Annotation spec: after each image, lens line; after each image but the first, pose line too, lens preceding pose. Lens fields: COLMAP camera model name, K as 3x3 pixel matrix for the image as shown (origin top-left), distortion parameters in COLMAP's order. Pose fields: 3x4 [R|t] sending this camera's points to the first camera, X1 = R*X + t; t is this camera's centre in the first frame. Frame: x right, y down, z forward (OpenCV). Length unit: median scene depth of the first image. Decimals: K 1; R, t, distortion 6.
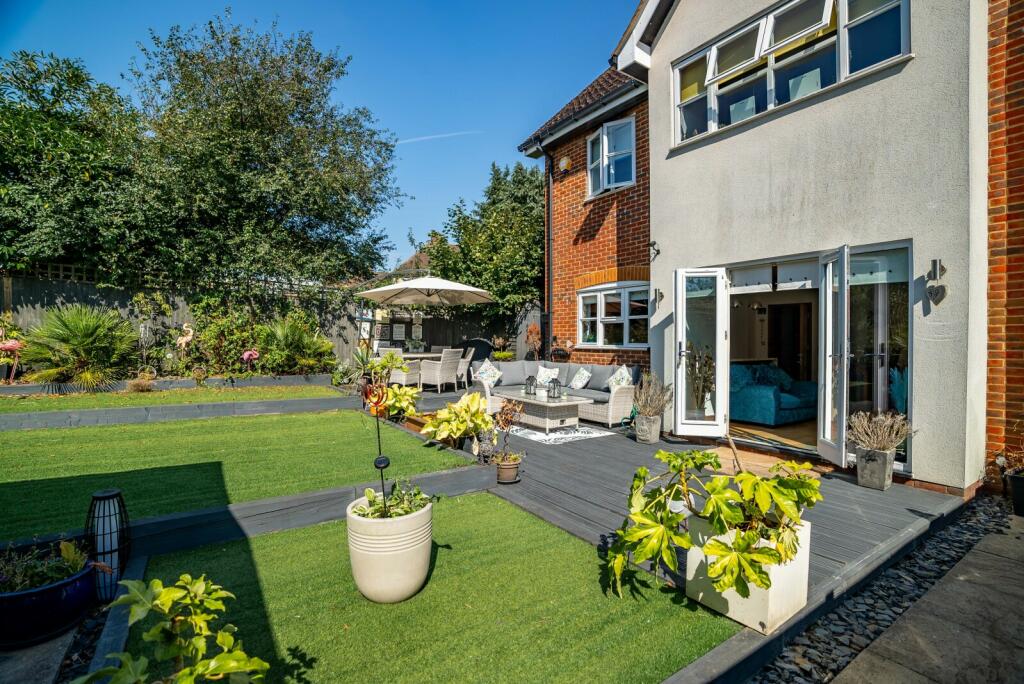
lens RADIAL K [[472.4, 0, 512.4], [0, 472.4, 337.8], [0, 0, 1]] dist [-0.036516, 0.002658]
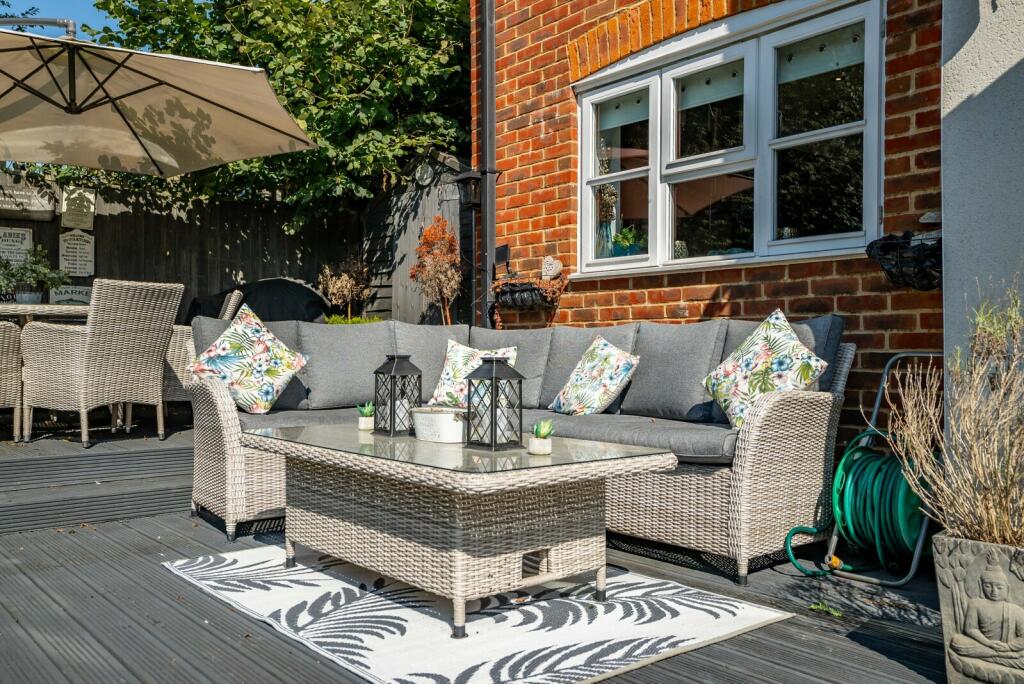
lens RADIAL K [[896.0, 0, 505.2], [0, 896.0, 341.7], [0, 0, 1]] dist [0.062341, 0.007359]
pose [[0.996550, -0.008364, 0.082567, 0.048417], [0.008058, 0.999959, 0.004037, 0.061842], [-0.082597, -0.003358, 0.996577, 0.475407]]
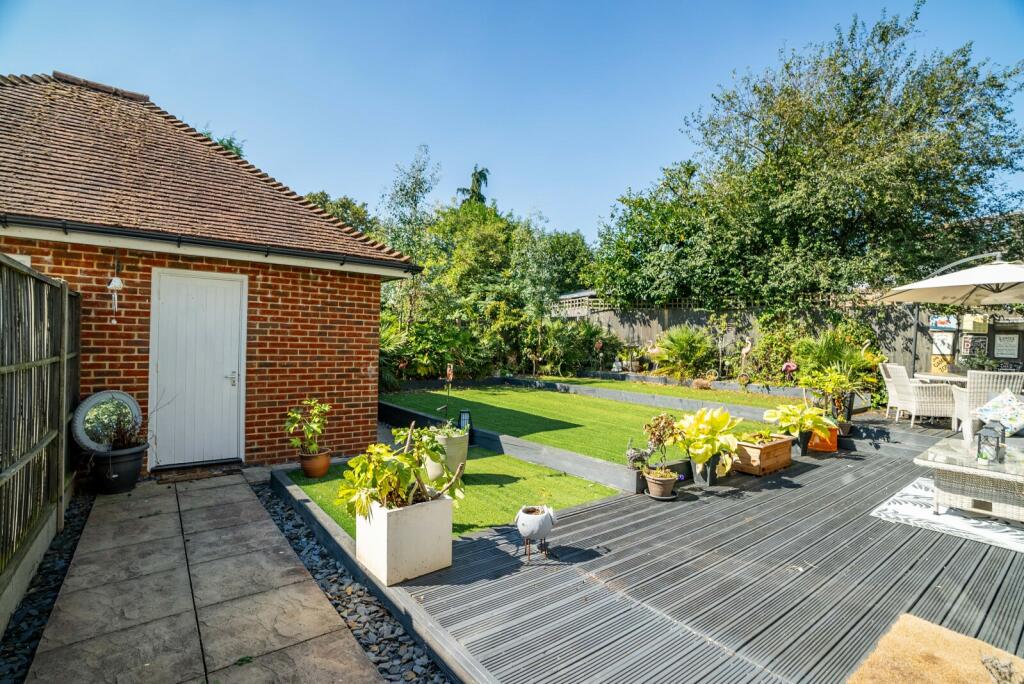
lens RADIAL K [[472.4, 0, 506.7], [0, 472.4, 339.6], [0, 0, 1]] dist [-0.036516, 0.002658]
pose [[0.051207, -0.009609, -0.998642, 0.478526], [-0.026495, 0.999589, -0.010977, 0.005869], [0.998337, 0.027021, 0.050932, 0.330482]]
